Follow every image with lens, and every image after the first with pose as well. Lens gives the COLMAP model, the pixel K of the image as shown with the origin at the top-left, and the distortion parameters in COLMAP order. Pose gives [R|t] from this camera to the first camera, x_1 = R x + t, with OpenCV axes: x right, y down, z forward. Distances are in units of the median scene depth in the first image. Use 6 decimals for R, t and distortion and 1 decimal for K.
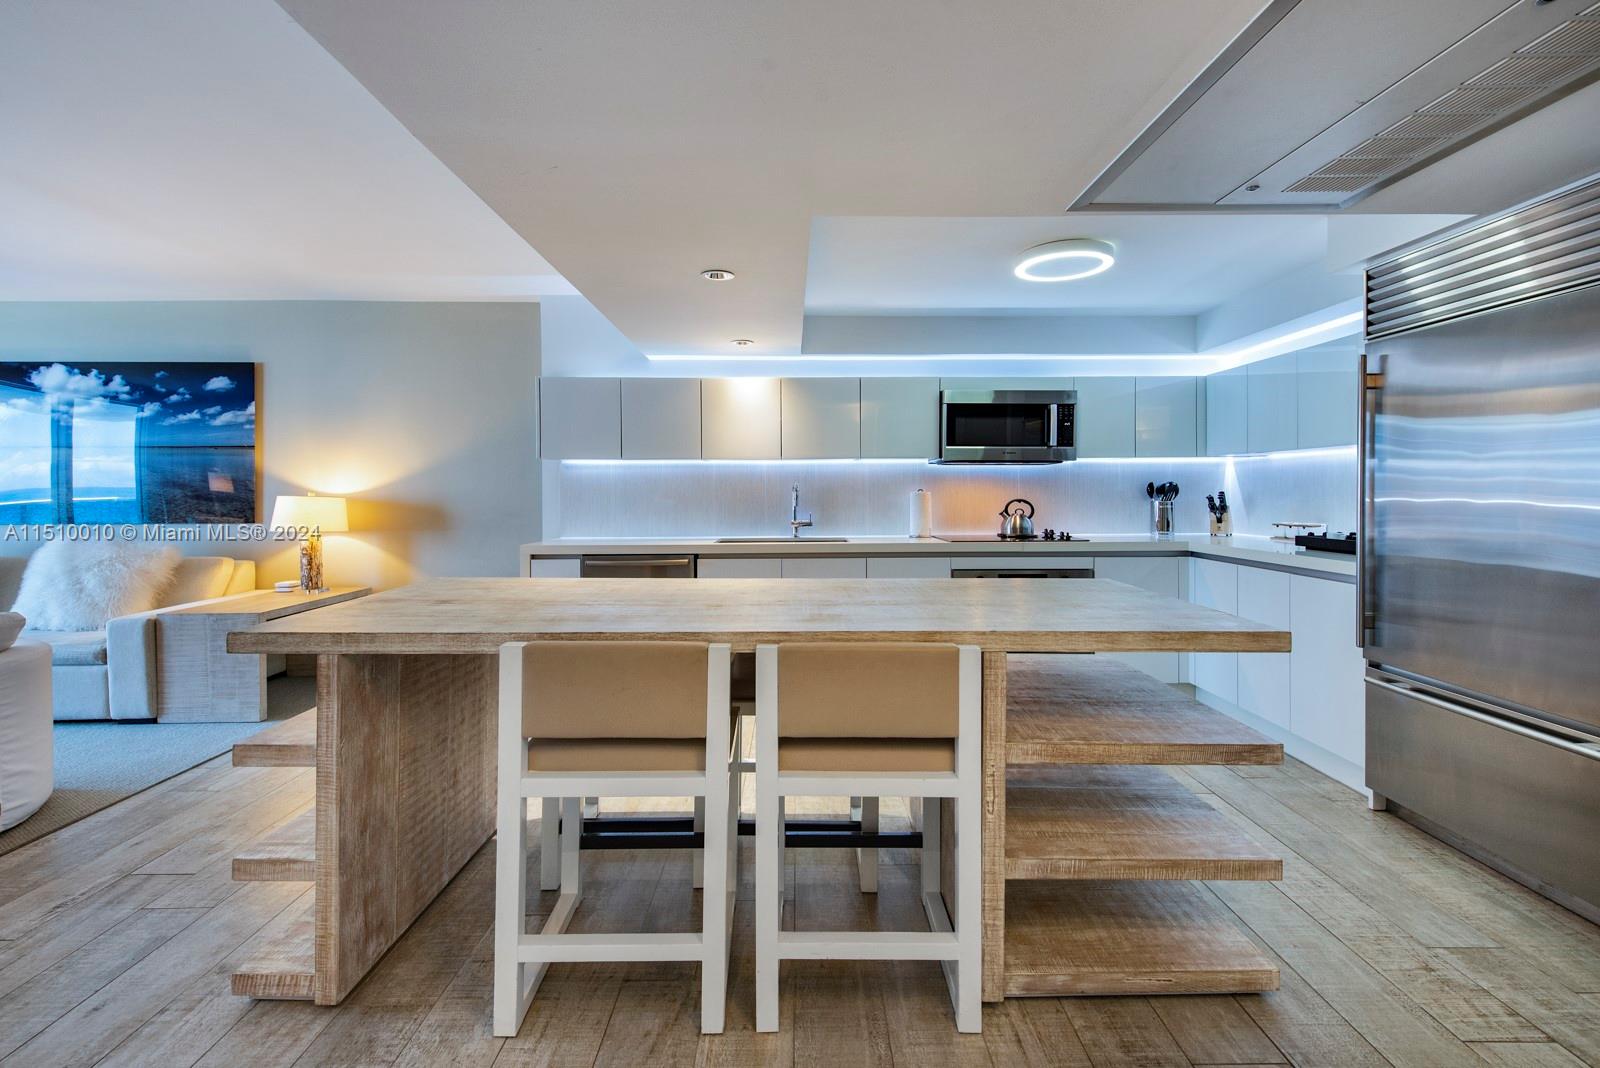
lens RADIAL K [[720.5, 0, 798.9], [0, 720.5, 483.1], [0, 0, 1]] dist [0.001010, -0.000193]
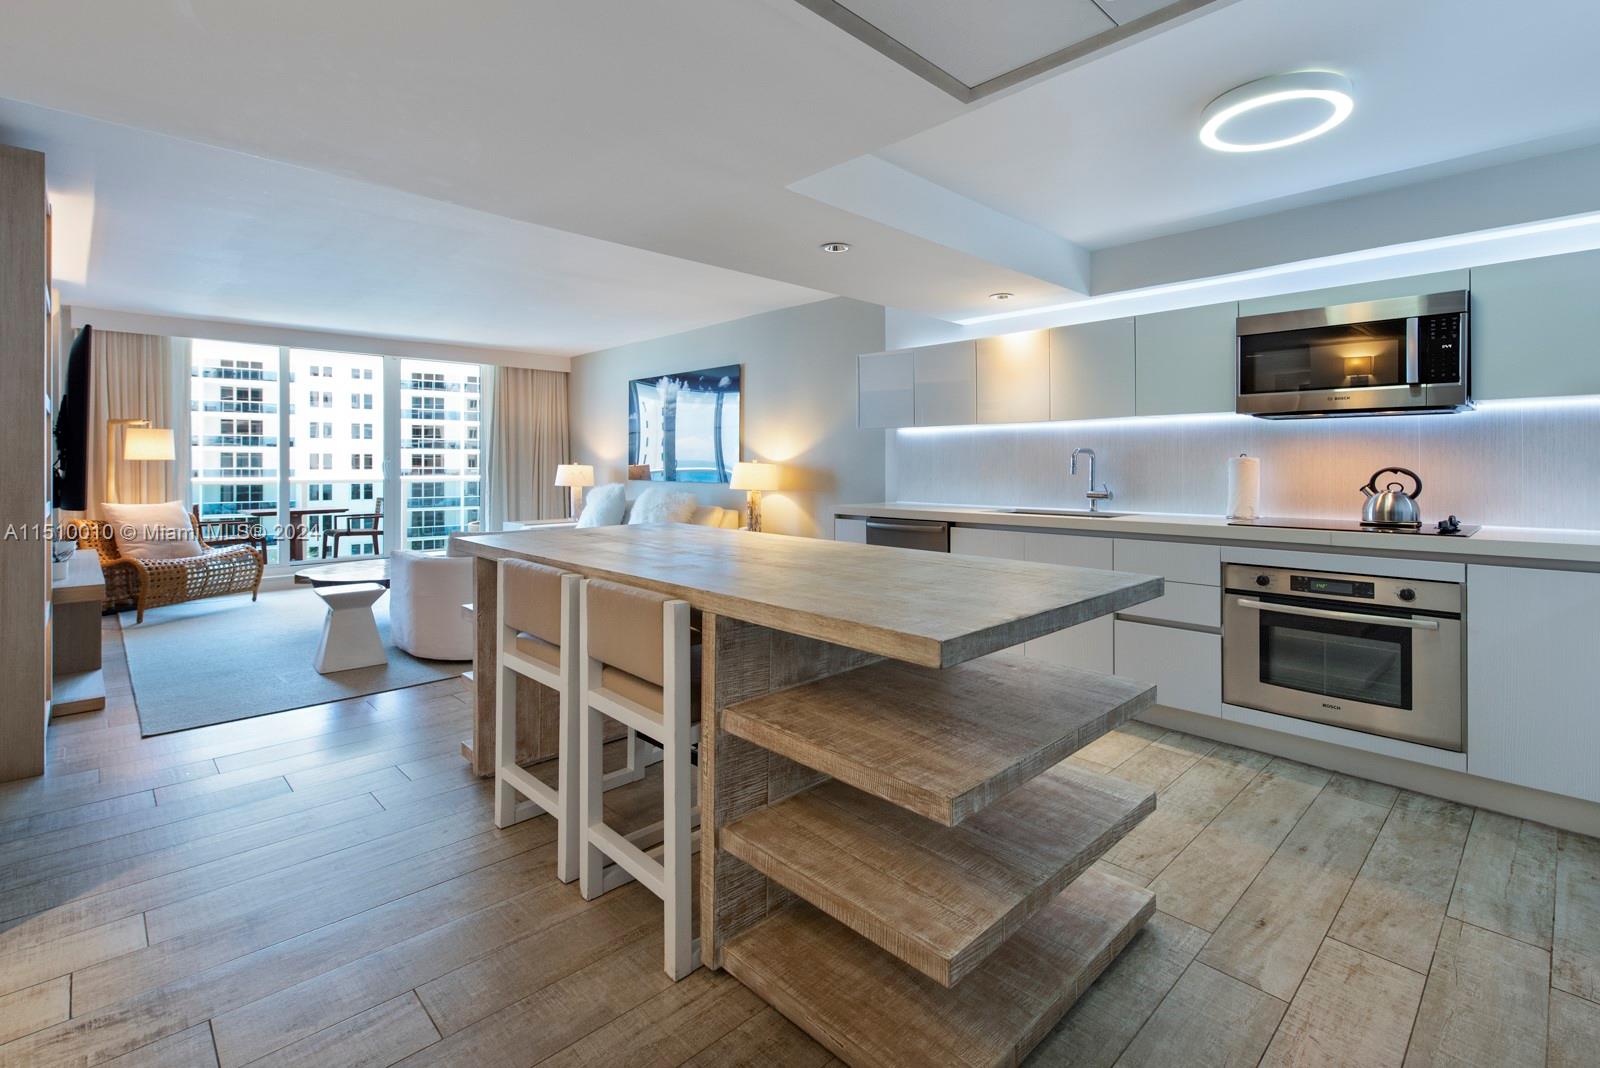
lens RADIAL K [[757.0, 0, 856.7], [0, 757.0, 481.8], [0, 0, 1]] dist [0.023131, -0.000078]
pose [[0.704213, 0.018863, -0.709738, 0.461717], [0.004831, 0.999497, 0.031358, 0.010632], [0.709973, -0.025512, 0.703767, 0.171664]]
